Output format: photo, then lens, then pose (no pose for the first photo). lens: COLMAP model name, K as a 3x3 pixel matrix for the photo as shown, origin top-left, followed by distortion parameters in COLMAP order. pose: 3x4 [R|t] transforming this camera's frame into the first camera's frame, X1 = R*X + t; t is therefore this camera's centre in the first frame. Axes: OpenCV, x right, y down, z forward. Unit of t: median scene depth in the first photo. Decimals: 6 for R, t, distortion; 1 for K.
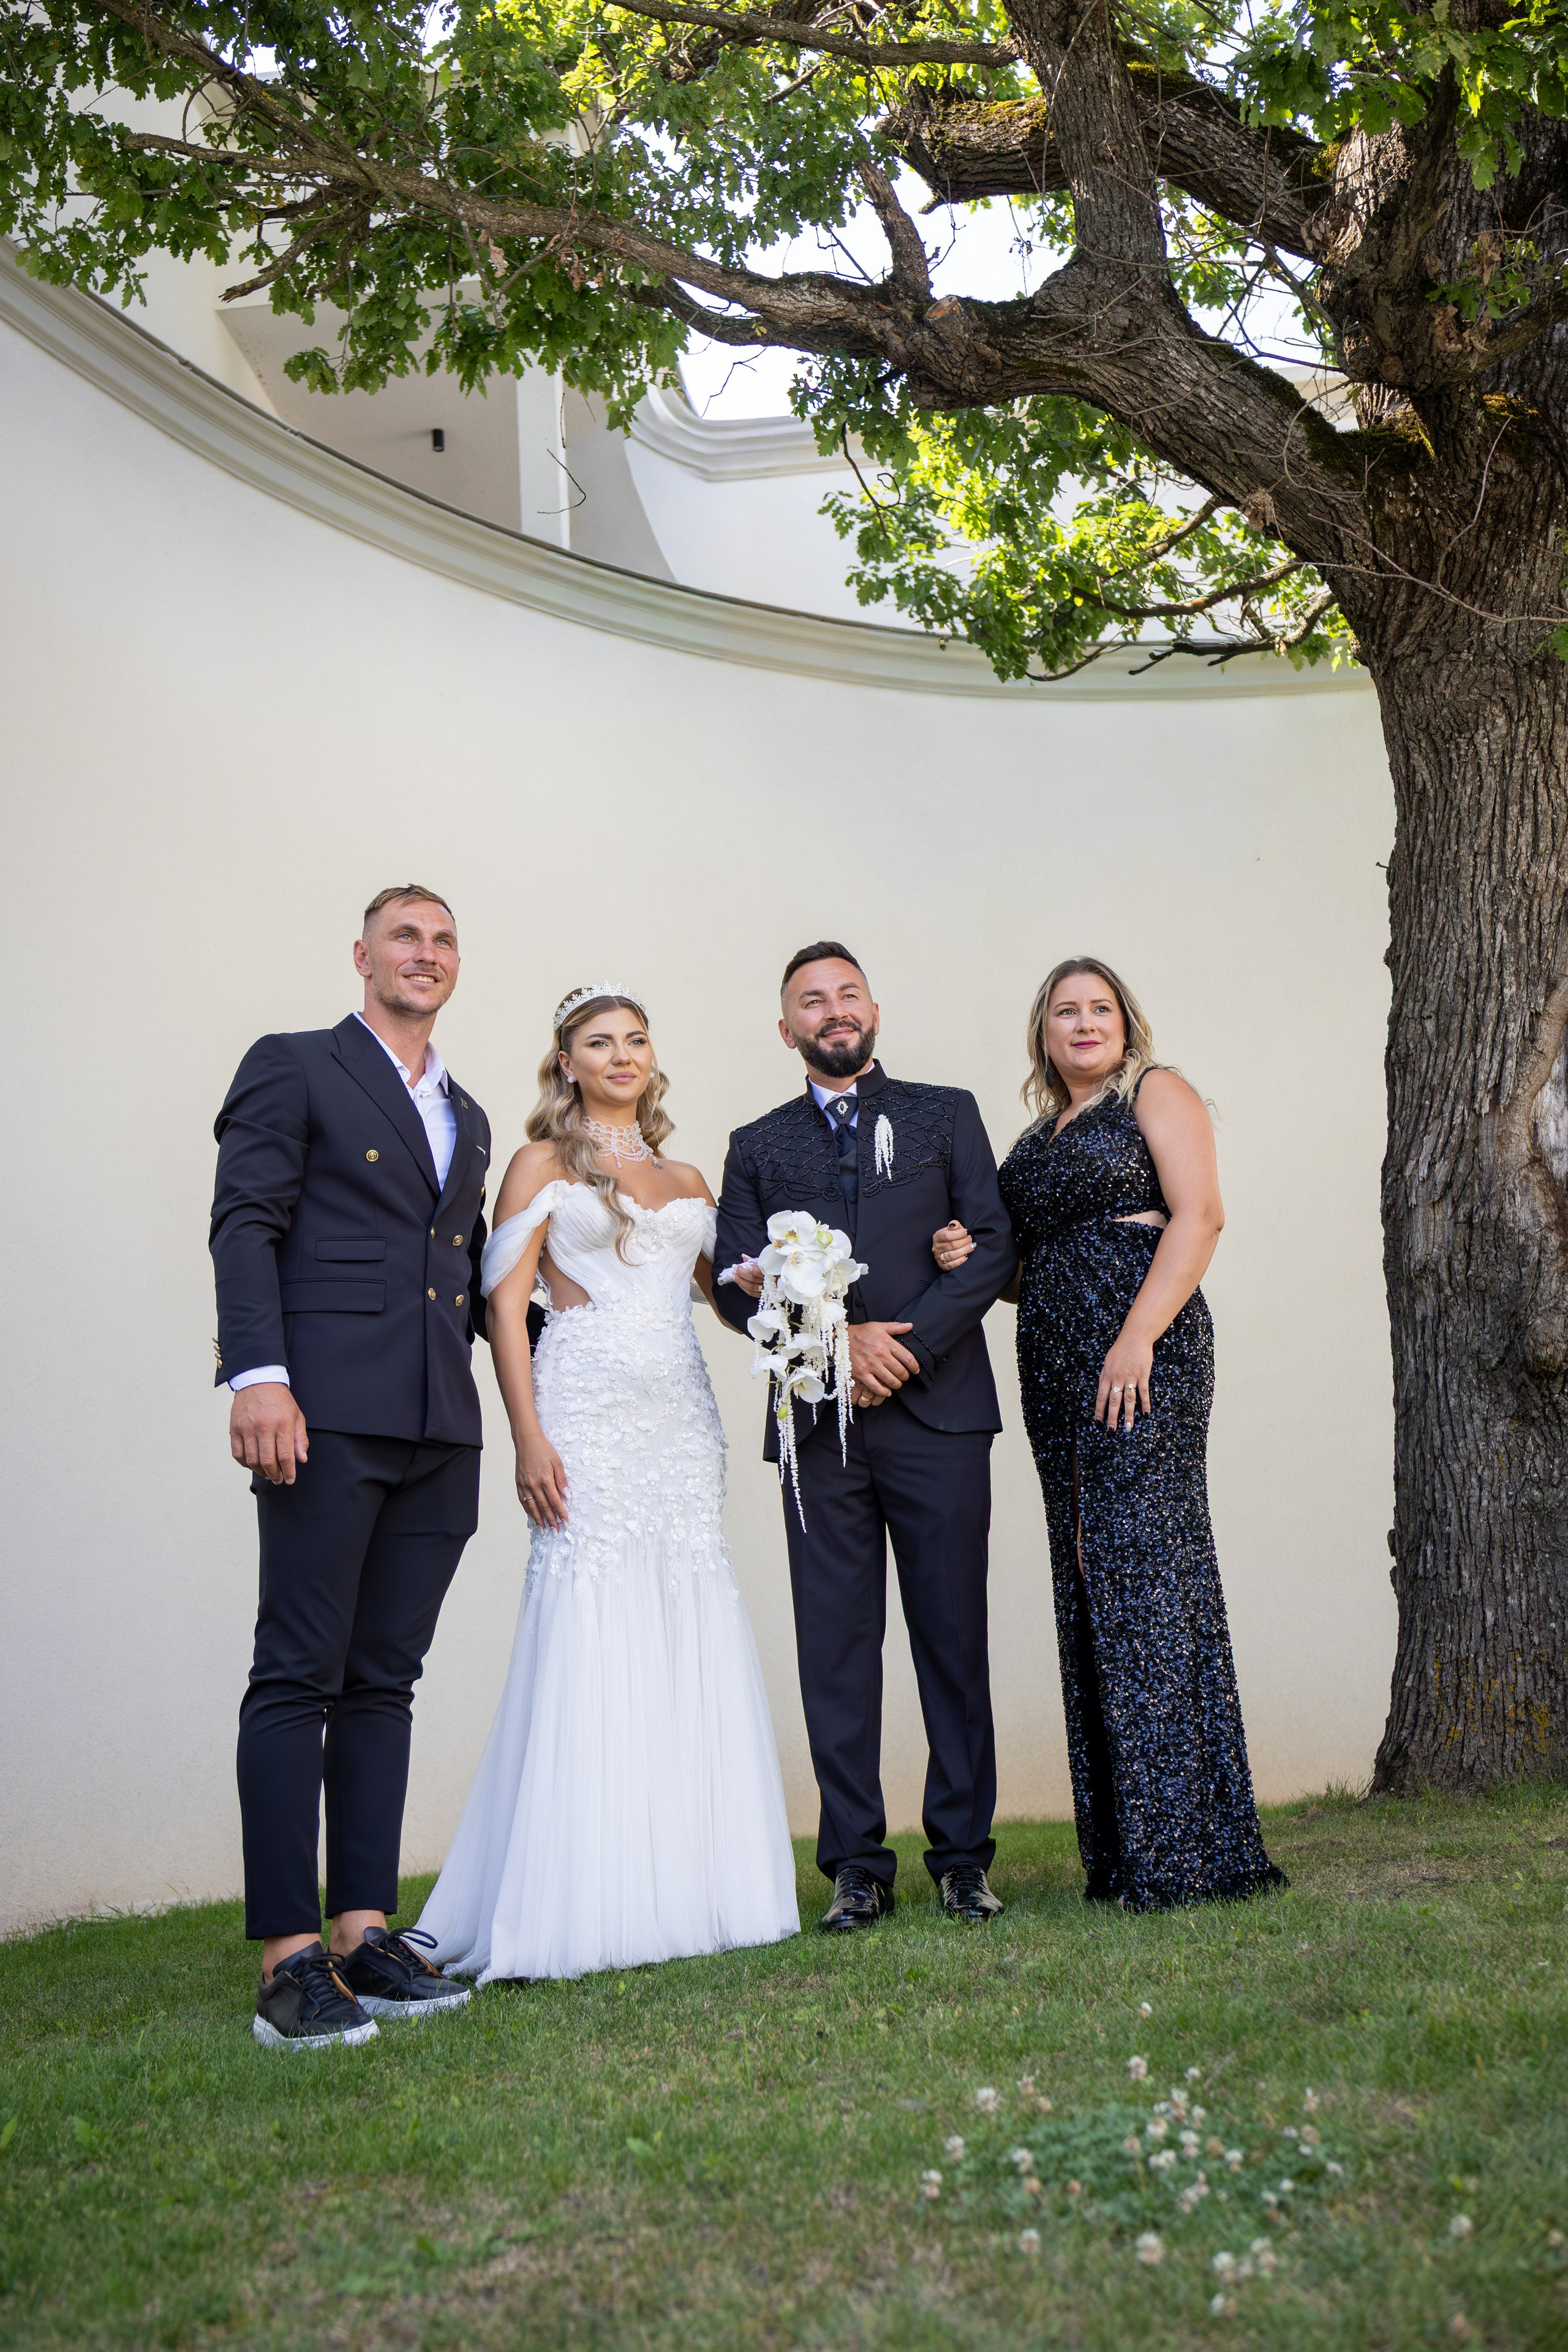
lens RADIAL K [[2345.0, 0, 870.1], [0, 2345.0, 1190.2], [0, 0, 1]] dist [0.066920, -0.090822]
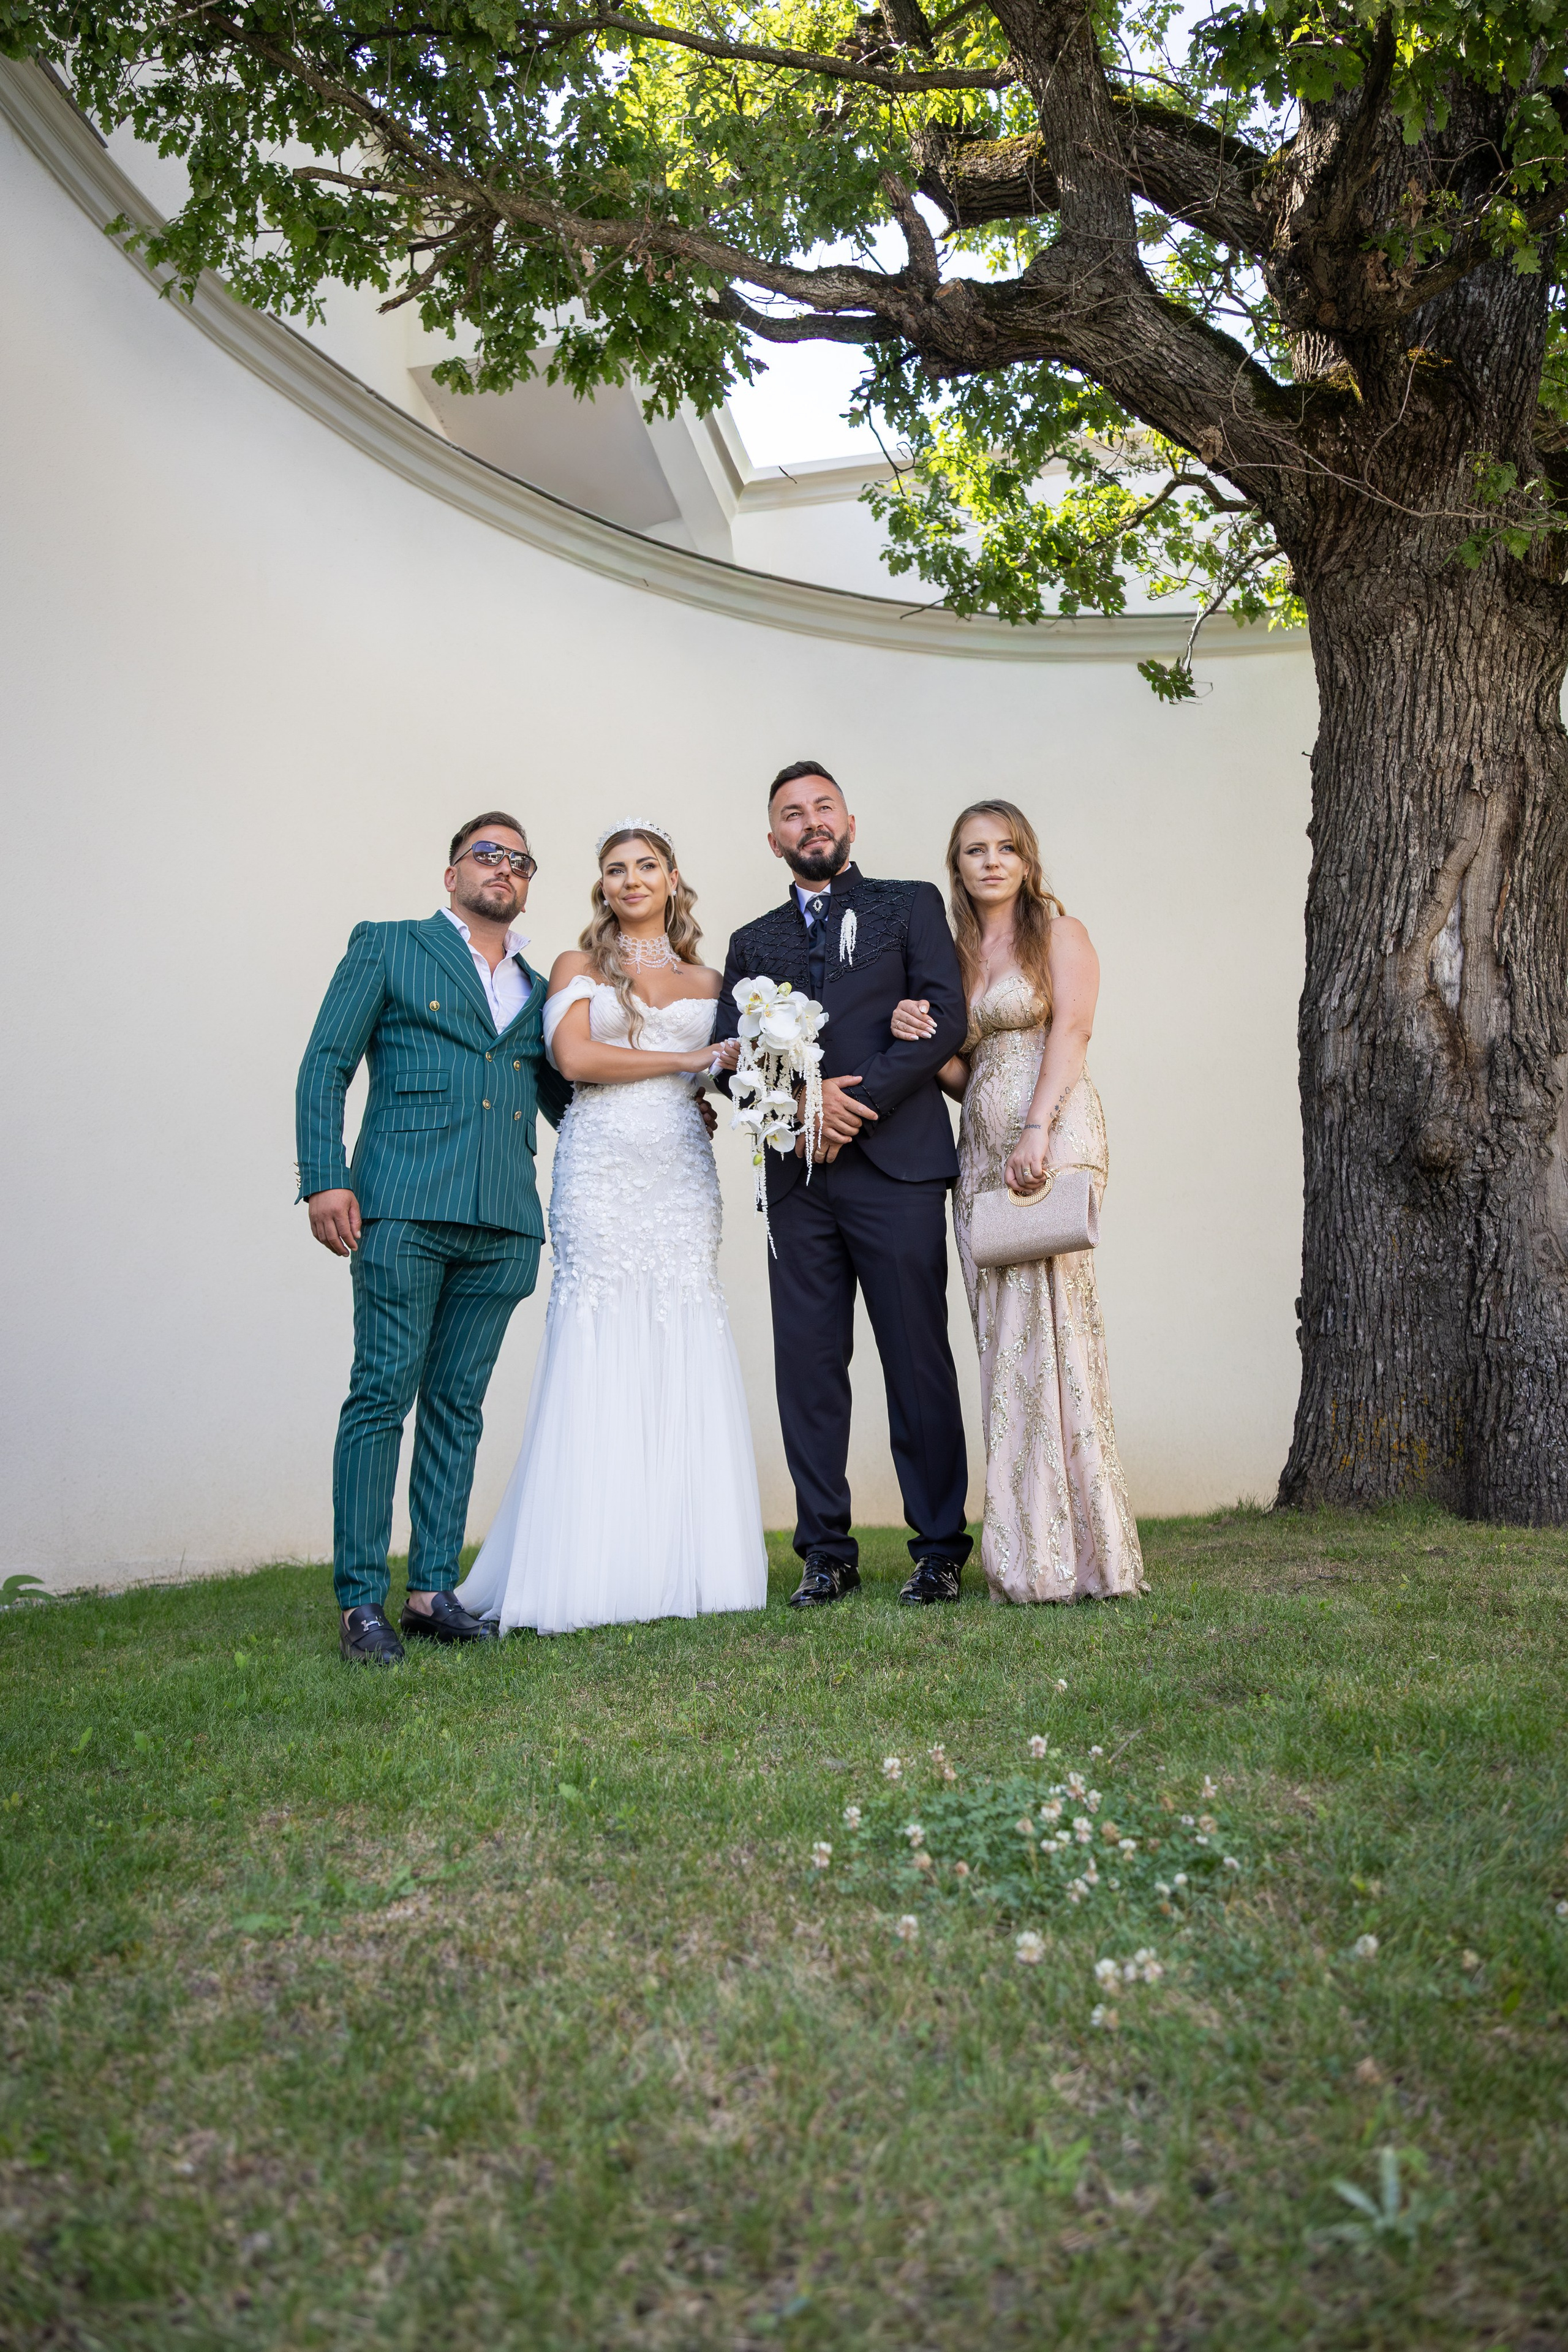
lens RADIAL K [[1668.8, 0, 750.1], [0, 1668.8, 1166.0], [0, 0, 1]] dist [0.022134, -0.018927]
pose [[0.994959, 0.016381, -0.098931, 0.022500], [-0.011019, 0.998453, 0.054499, 0.032216], [0.099671, -0.053134, 0.993601, 0.110966]]
